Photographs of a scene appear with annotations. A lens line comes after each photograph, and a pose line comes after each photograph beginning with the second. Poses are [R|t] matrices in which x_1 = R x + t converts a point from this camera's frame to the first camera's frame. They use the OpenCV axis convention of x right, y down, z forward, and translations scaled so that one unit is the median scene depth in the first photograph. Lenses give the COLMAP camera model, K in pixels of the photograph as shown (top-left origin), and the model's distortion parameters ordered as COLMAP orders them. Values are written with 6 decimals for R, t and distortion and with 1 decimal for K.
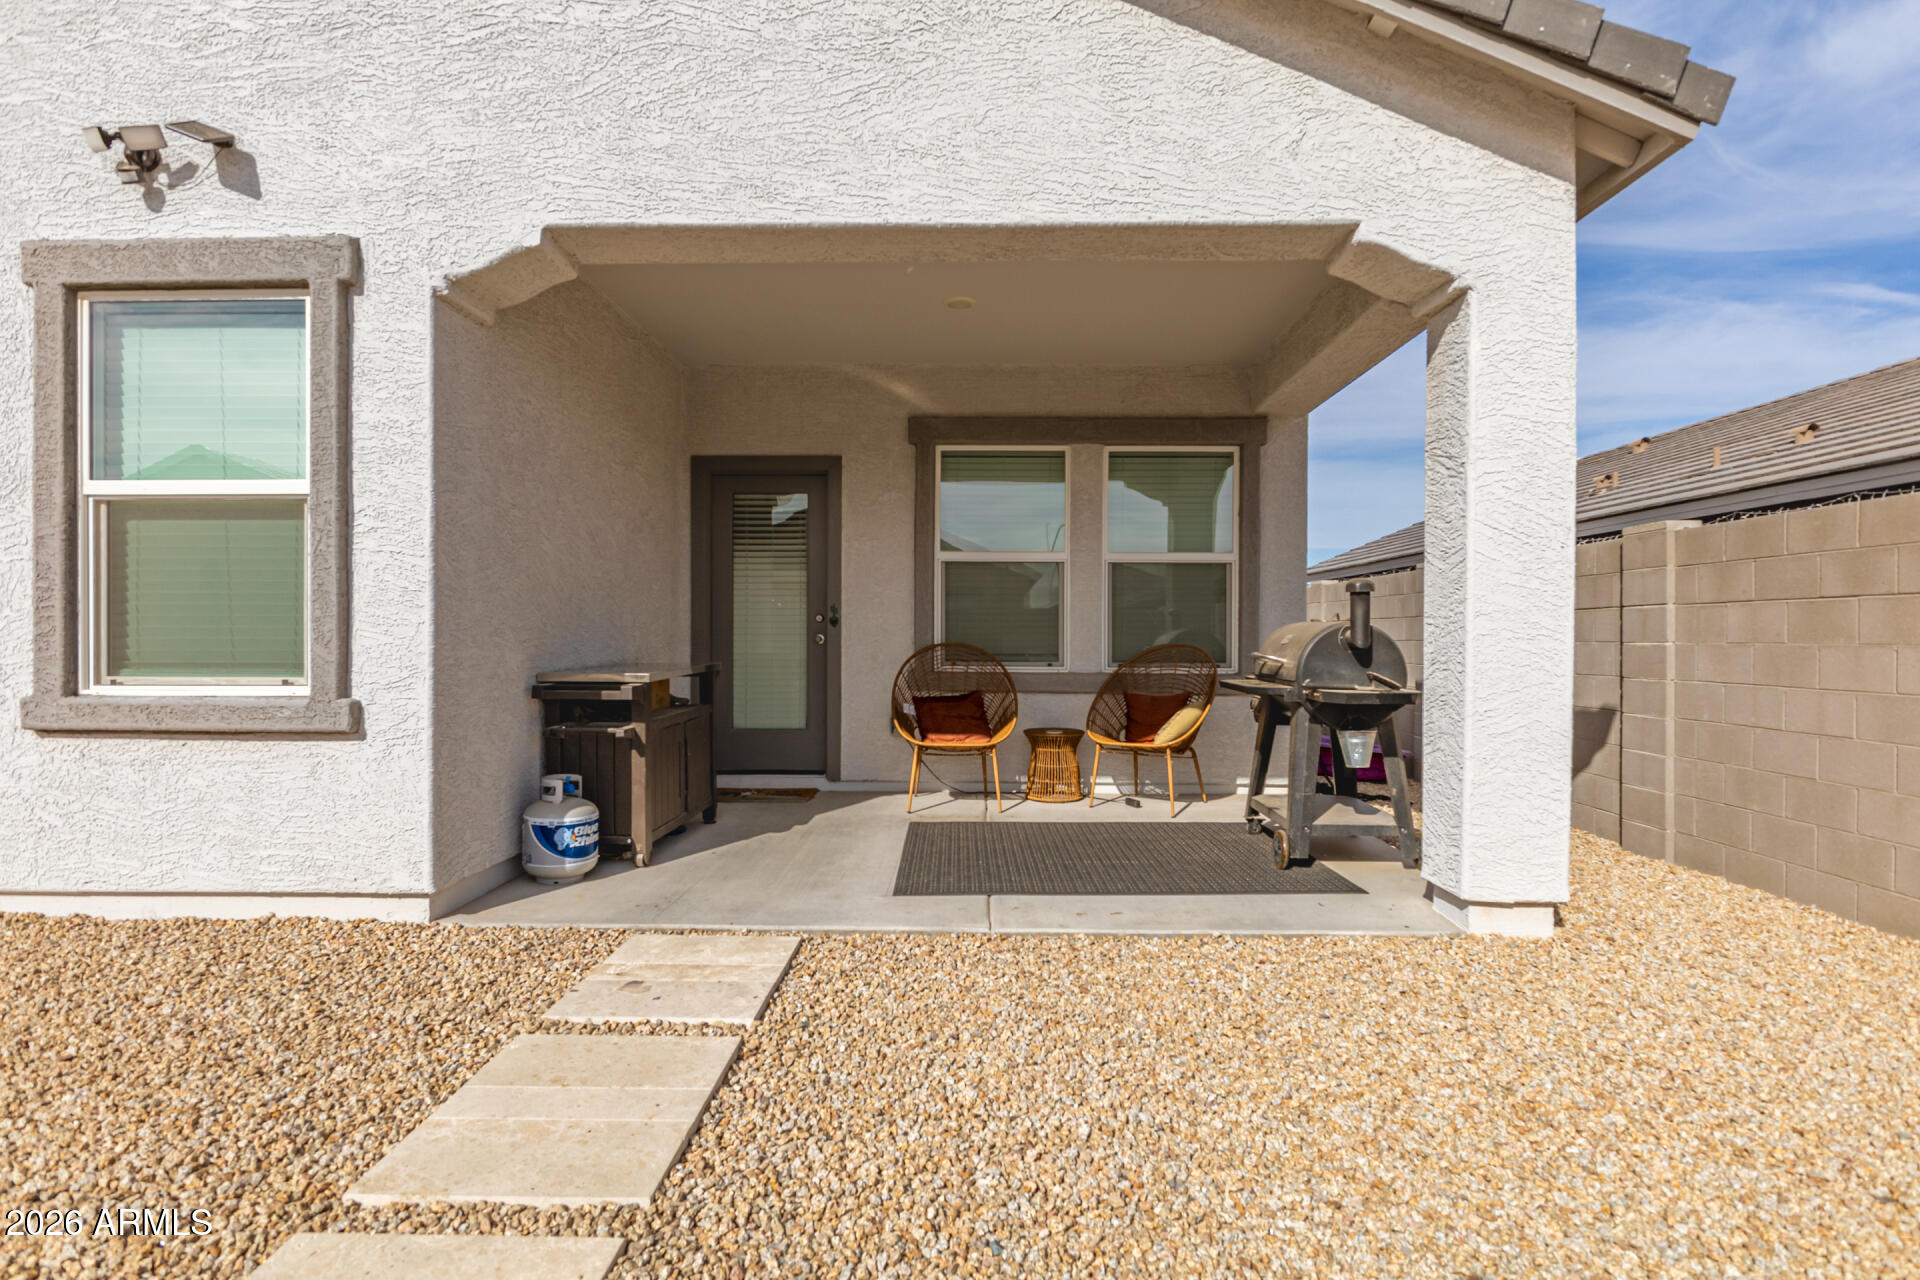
lens RADIAL K [[1008.0, 0, 960.0], [0, 1008.0, 640.0], [0, 0, 1]] dist [0.000753, 0.000267]
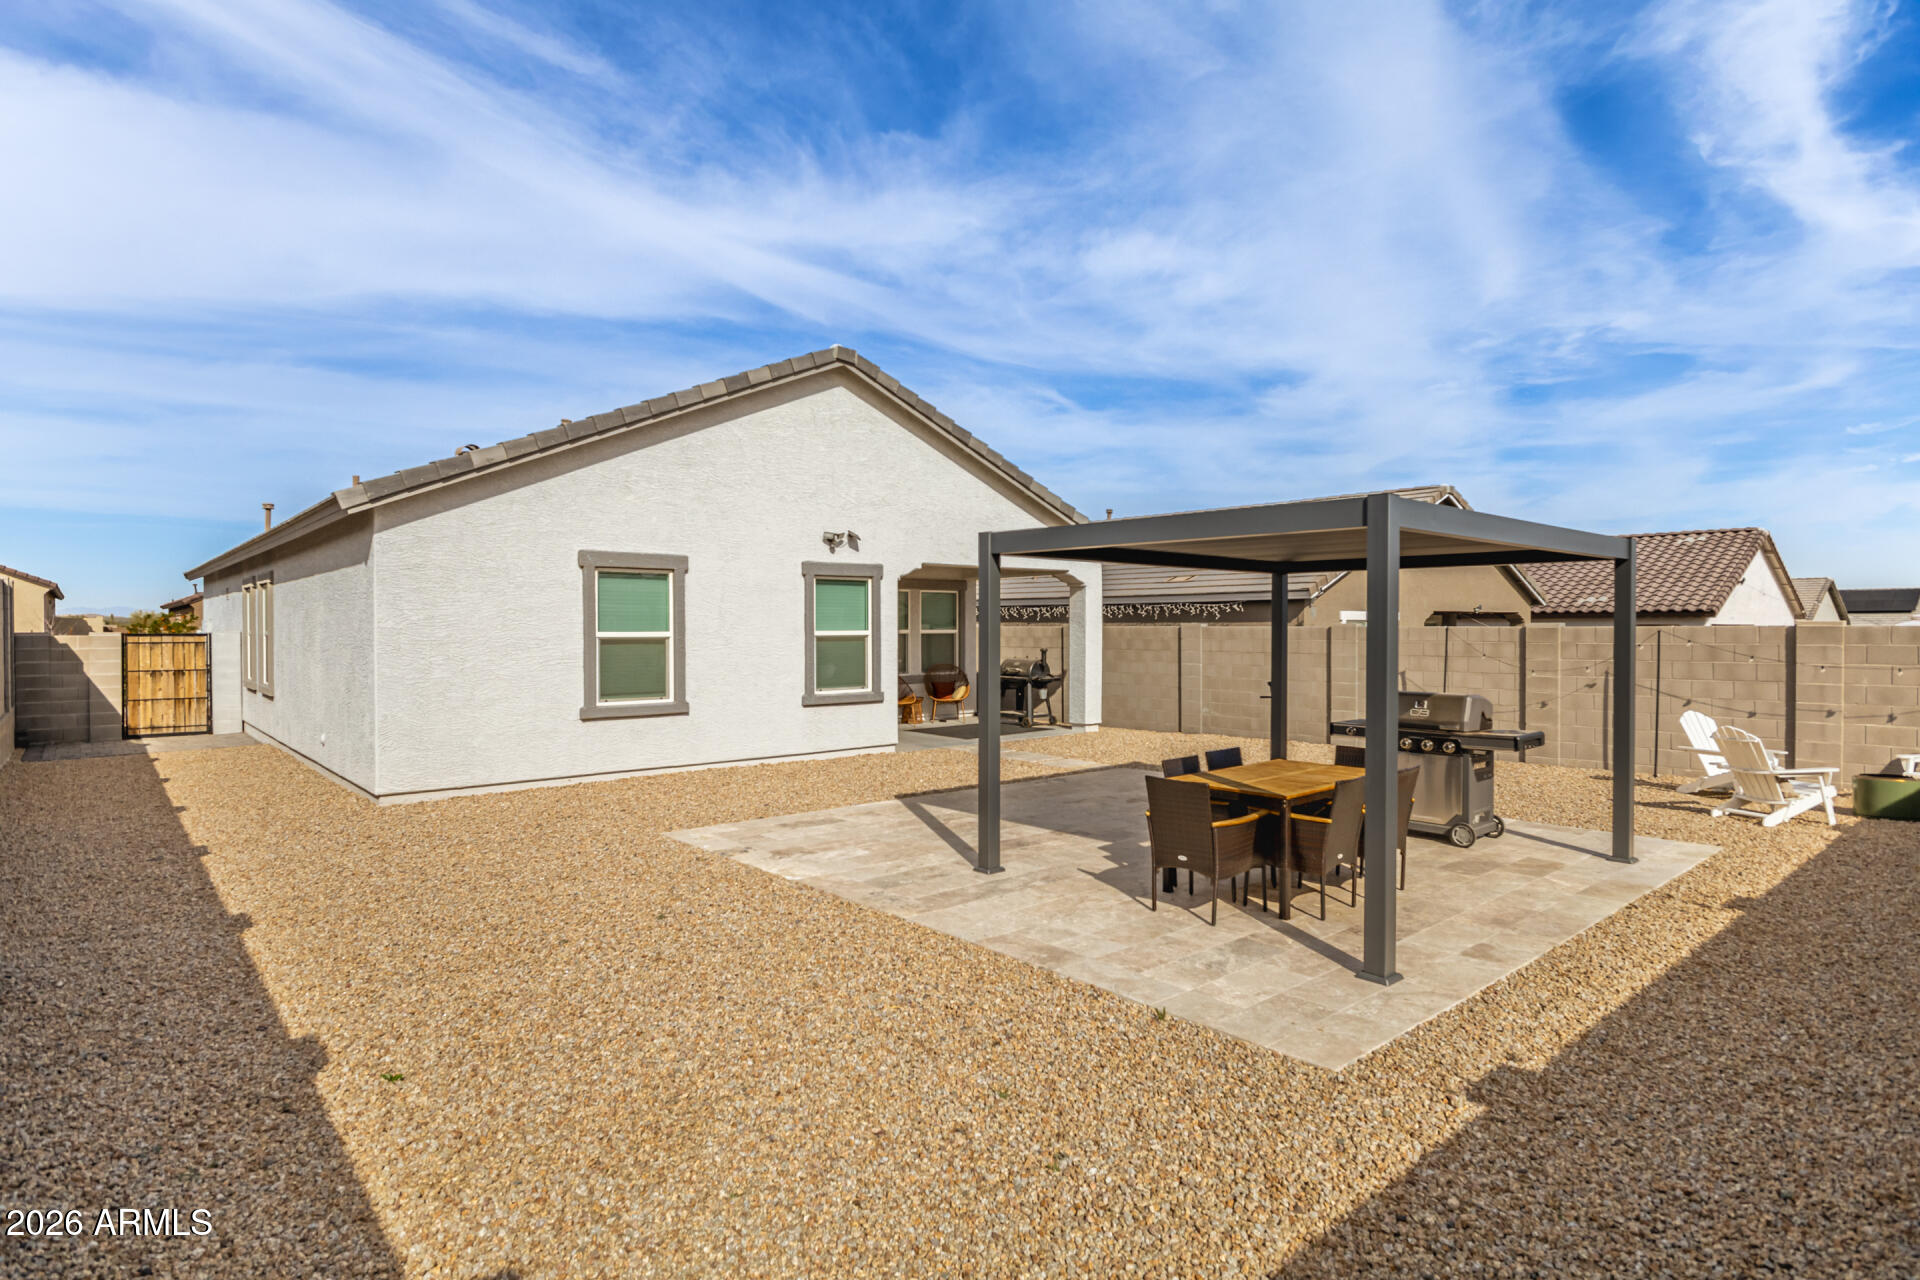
lens RADIAL K [[1008.0, 0, 960.0], [0, 1008.0, 640.0], [0, 0, 1]] dist [0.000753, 0.000267]
pose [[0.741646, -0.014955, 0.670625, -2.799736], [0.008429, 0.999880, 0.012976, -0.169383], [-0.670739, -0.003970, 0.741683, -1.859976]]
